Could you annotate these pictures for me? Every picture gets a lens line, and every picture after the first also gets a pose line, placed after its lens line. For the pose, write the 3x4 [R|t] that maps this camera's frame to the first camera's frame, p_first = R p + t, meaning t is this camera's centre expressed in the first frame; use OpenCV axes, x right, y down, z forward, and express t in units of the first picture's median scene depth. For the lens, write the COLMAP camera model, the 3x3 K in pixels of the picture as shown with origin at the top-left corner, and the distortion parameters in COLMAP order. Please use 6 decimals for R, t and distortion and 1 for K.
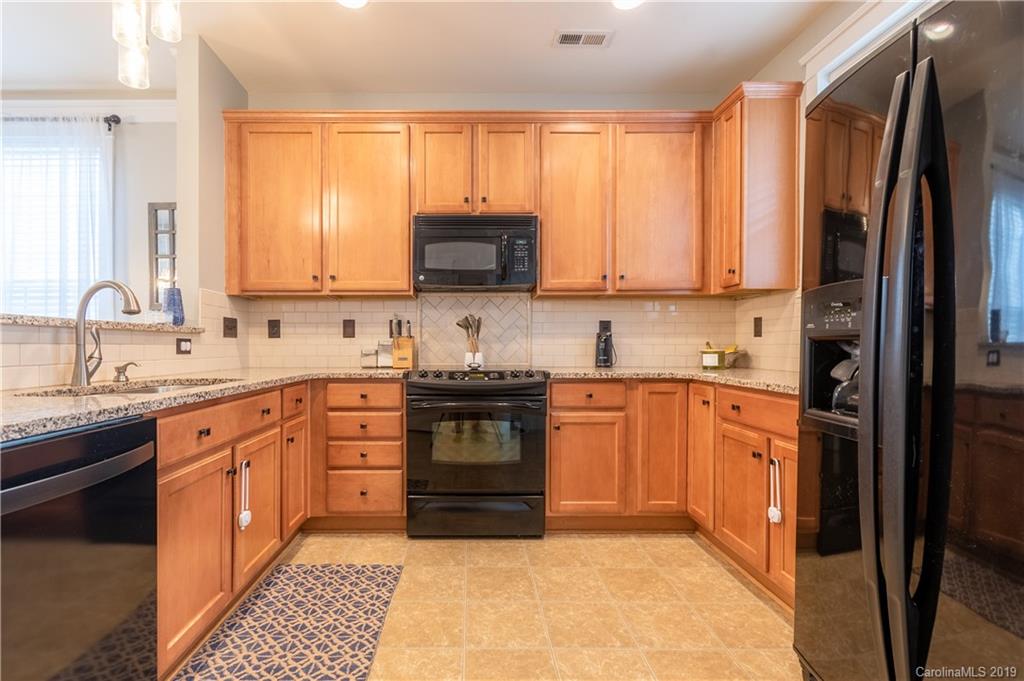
lens RADIAL K [[457.0, 0, 513.2], [0, 457.0, 343.1], [0, 0, 1]] dist [0.002016, -0.000019]
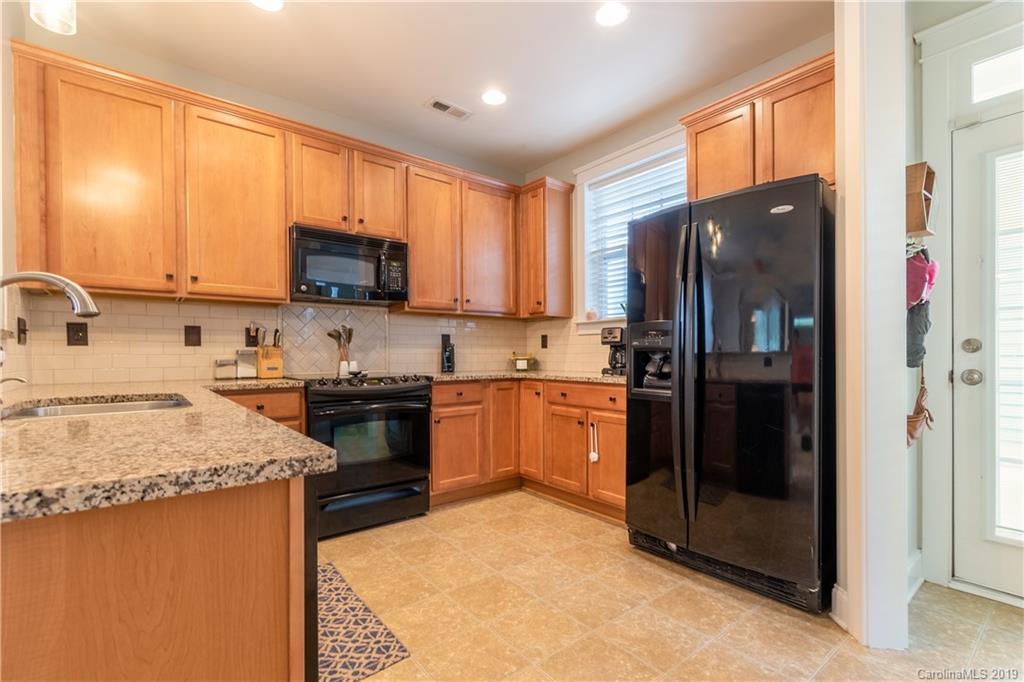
lens RADIAL K [[437.6, 0, 514.7], [0, 437.6, 349.7], [0, 0, 1]] dist [-0.001392, -0.000165]
pose [[0.794936, 0.004533, 0.606677, -0.453942], [-0.000329, 0.999975, -0.007041, 0.000542], [-0.606693, 0.005398, 0.794918, -0.058958]]
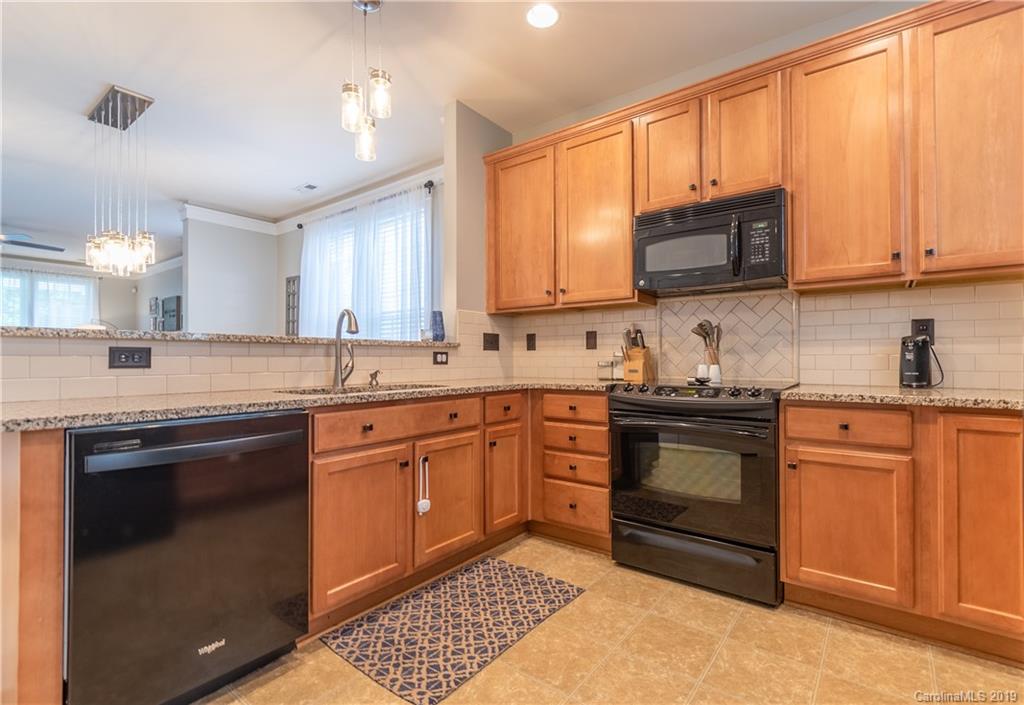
lens RADIAL K [[479.8, 0, 539.7], [0, 479.8, 349.4], [0, 0, 1]] dist [-0.000120, -0.000206]
pose [[0.799382, -0.012953, -0.600683, 0.229703], [0.006556, 0.999896, -0.012837, 0.001580], [0.600787, 0.006323, 0.799384, 0.118064]]
